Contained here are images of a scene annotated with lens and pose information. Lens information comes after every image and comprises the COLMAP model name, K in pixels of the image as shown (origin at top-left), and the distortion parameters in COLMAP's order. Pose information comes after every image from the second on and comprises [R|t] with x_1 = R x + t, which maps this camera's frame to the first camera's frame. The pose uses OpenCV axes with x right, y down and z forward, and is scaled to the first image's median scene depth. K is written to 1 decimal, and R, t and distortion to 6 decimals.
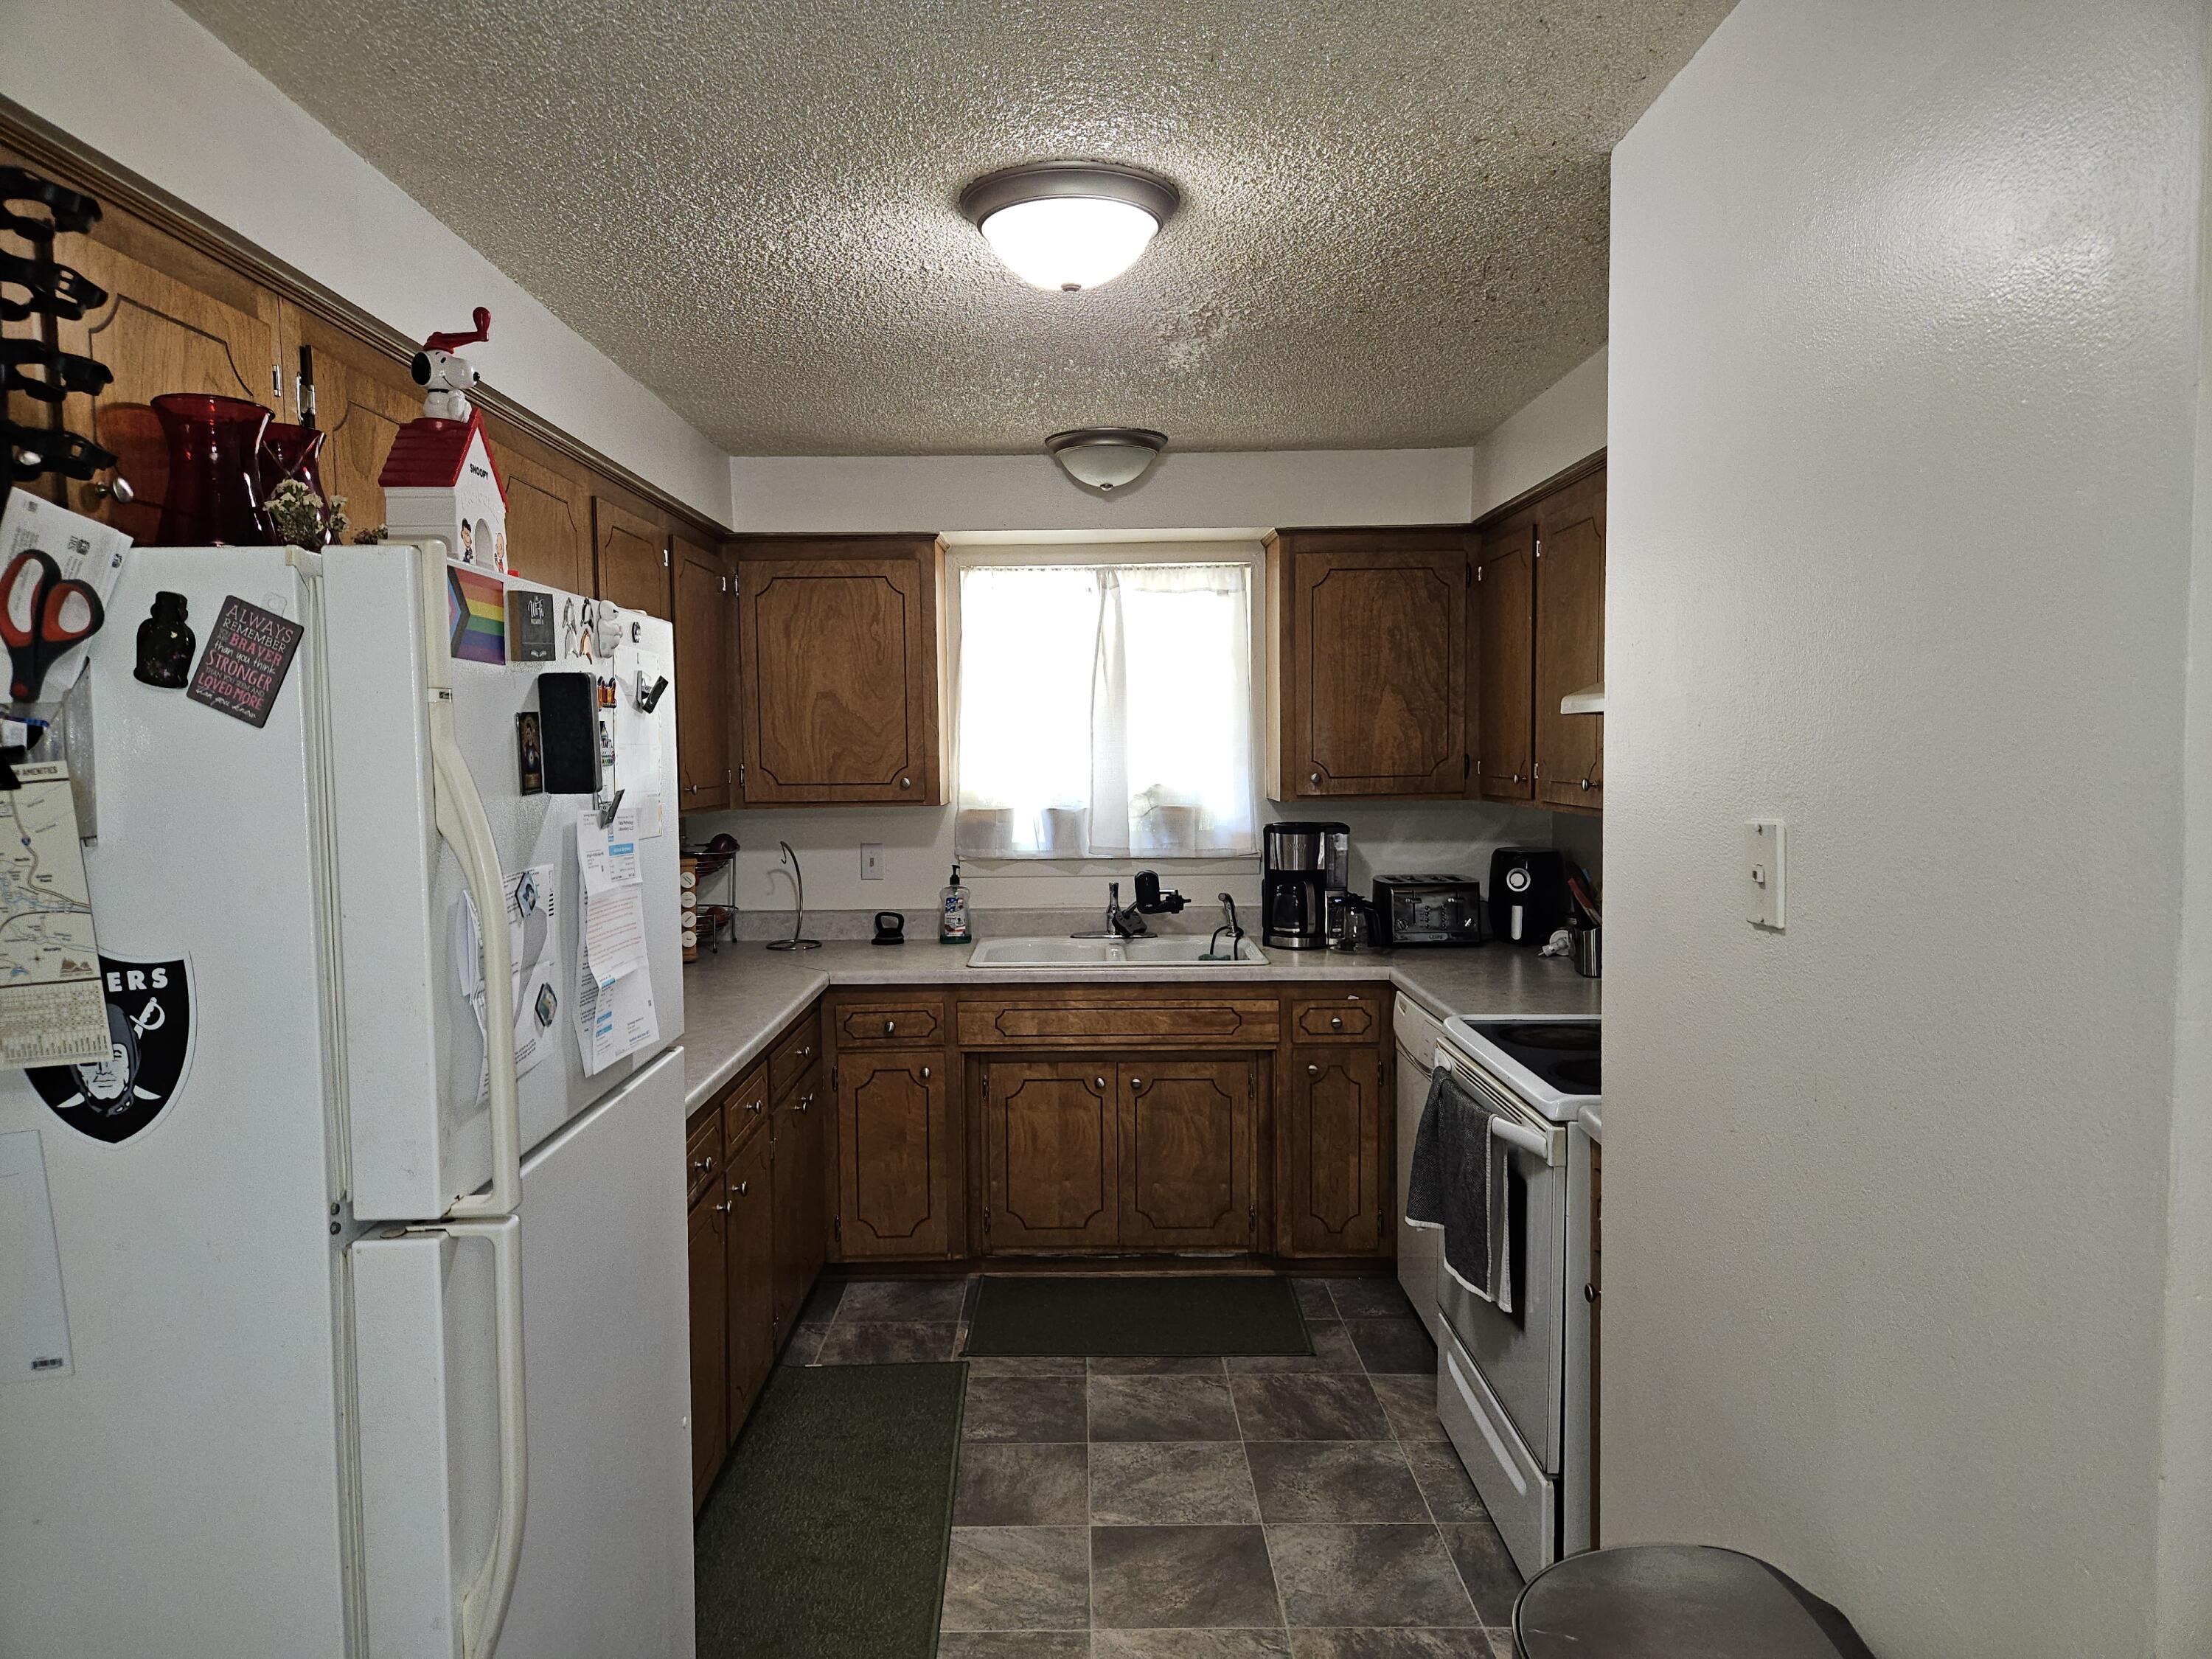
lens RADIAL K [[1504.9, 0, 1106.2], [0, 1504.9, 843.7], [0, 0, 1]] dist [0.058317, -0.023216]
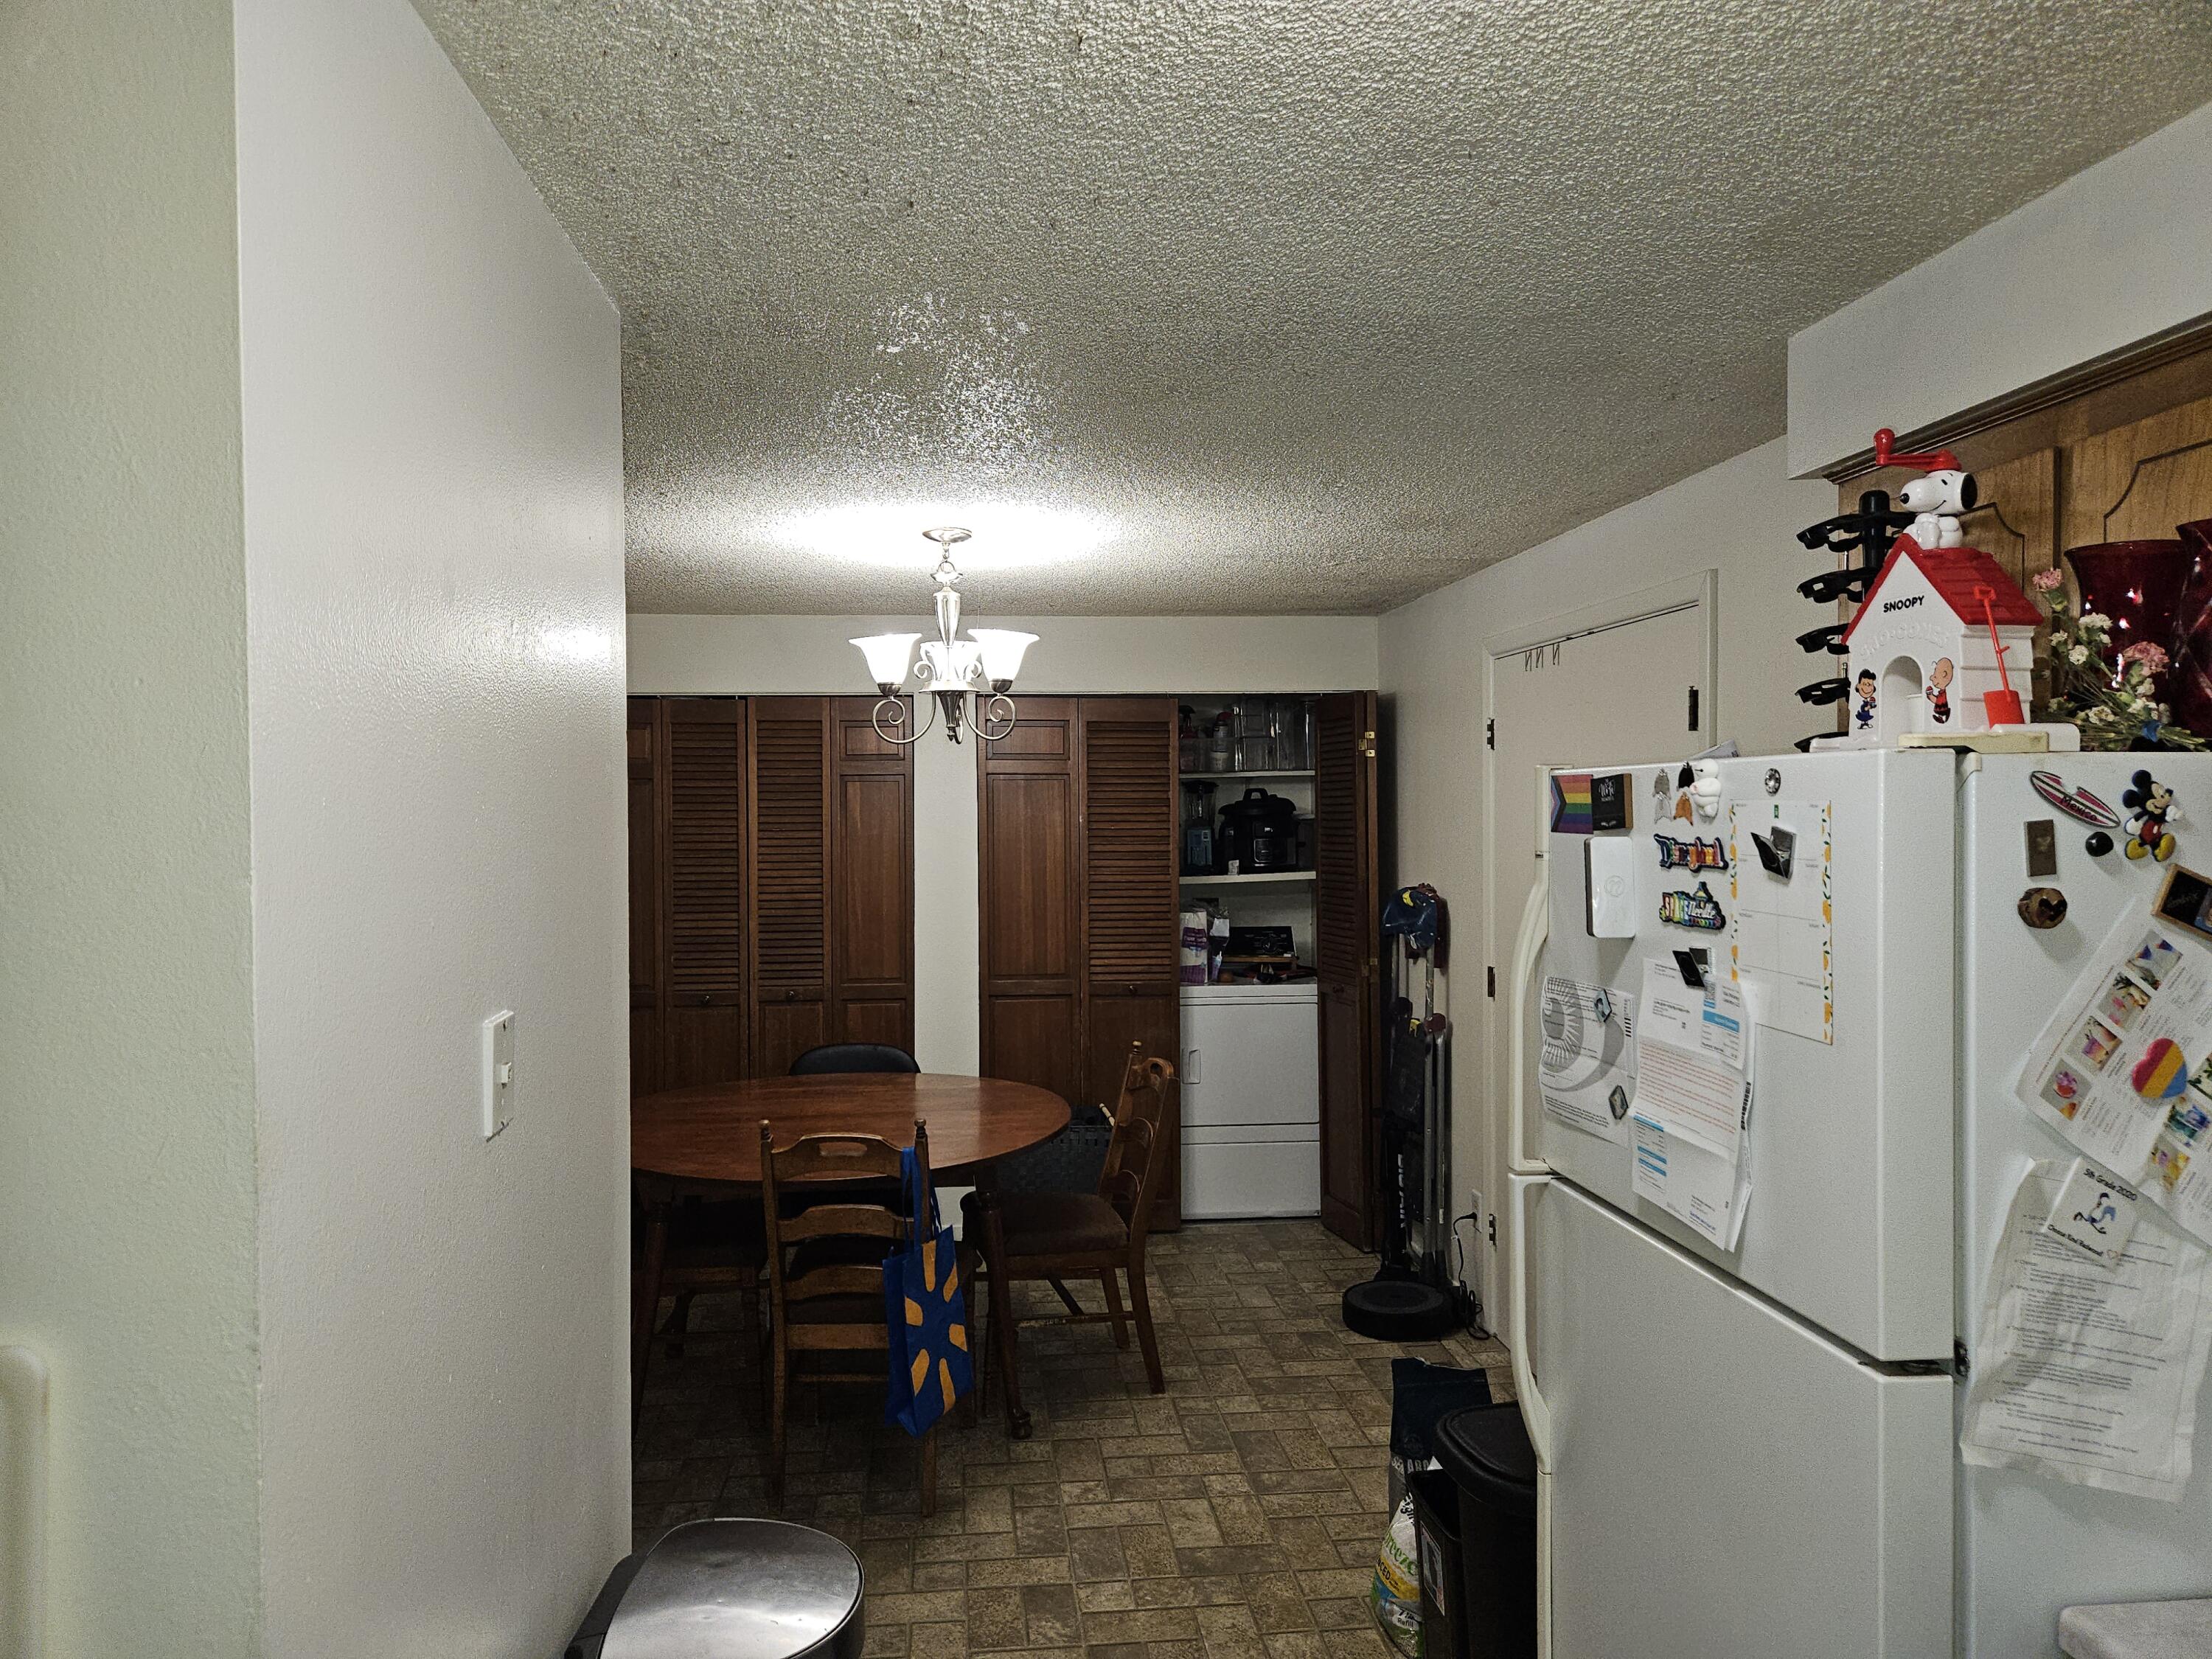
lens RADIAL K [[1504.9, 0, 1100.9], [0, 1504.9, 831.7], [0, 0, 1]] dist [0.058317, -0.023216]
pose [[-0.994322, 0.018526, -0.104791, 0.063853], [0.009466, 0.996224, 0.086303, -0.081243], [0.105994, 0.084821, -0.990743, 0.776876]]
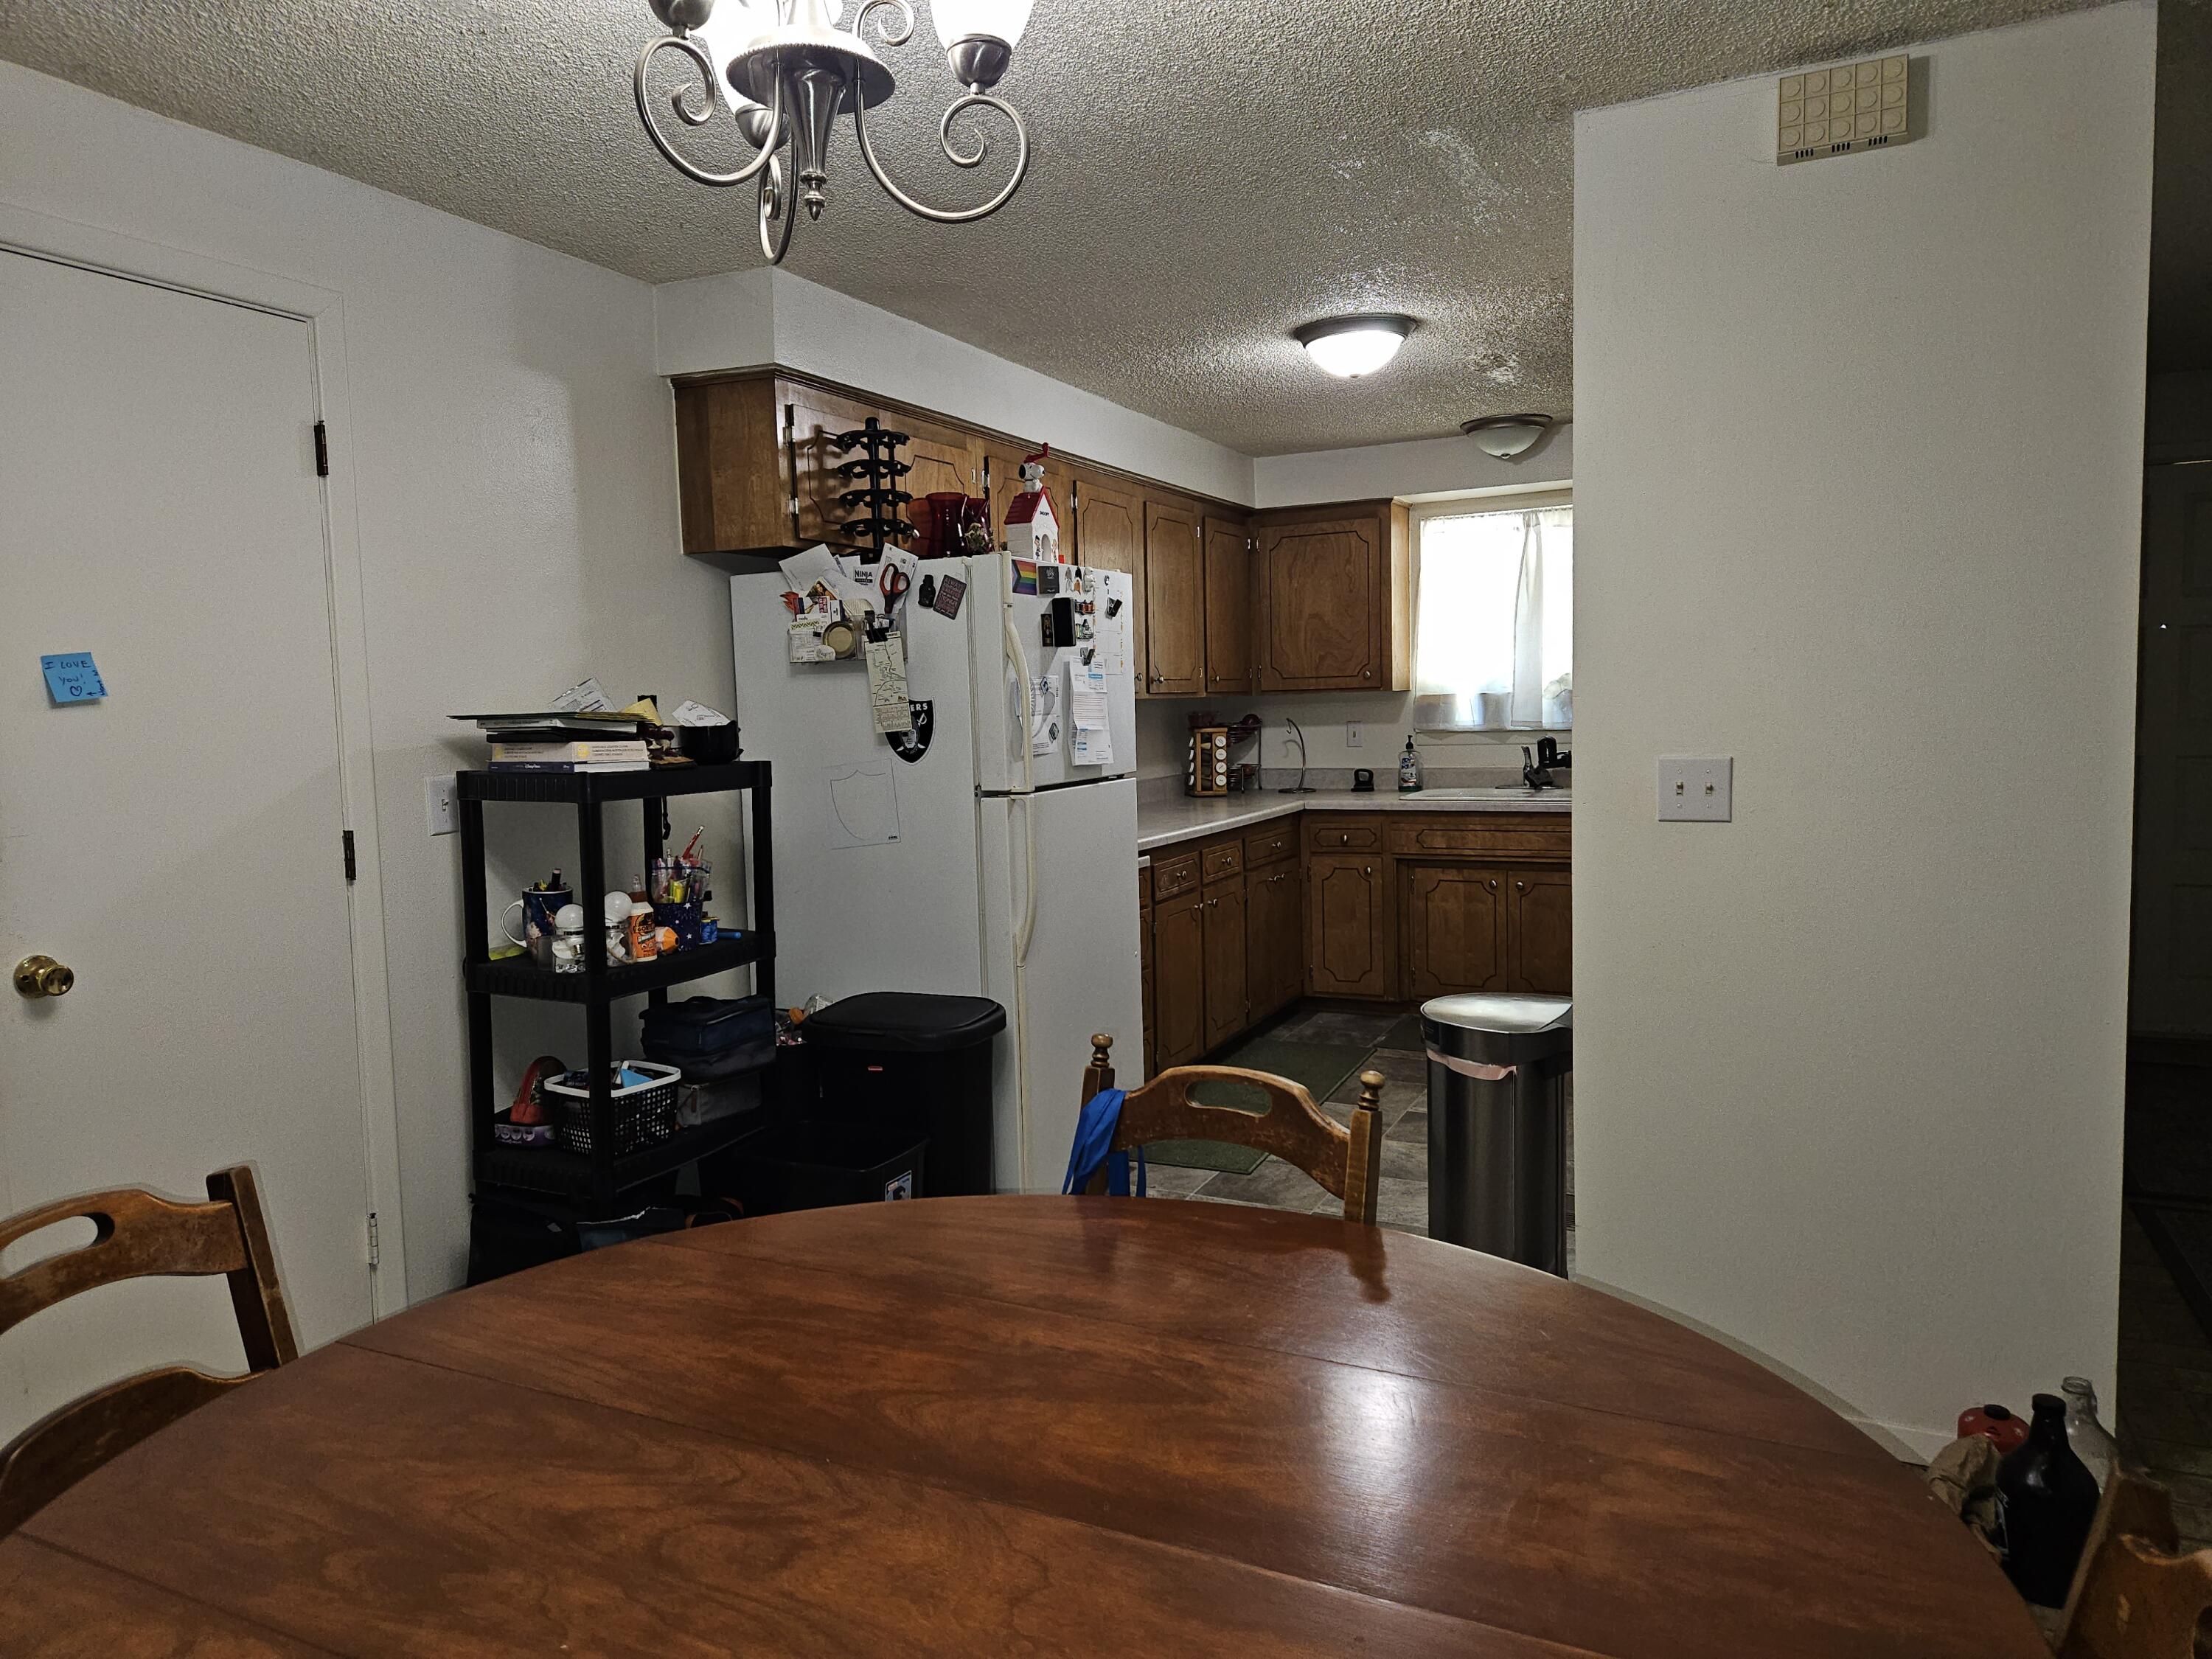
lens RADIAL K [[1504.9, 0, 1099.8], [0, 1504.9, 813.0], [0, 0, 1]] dist [0.058317, -0.023216]
pose [[0.901729, 0.015203, -0.432035, 0.277168], [-0.007250, 0.999773, 0.020049, 0.068277], [0.432241, -0.014947, 0.901634, -0.433182]]
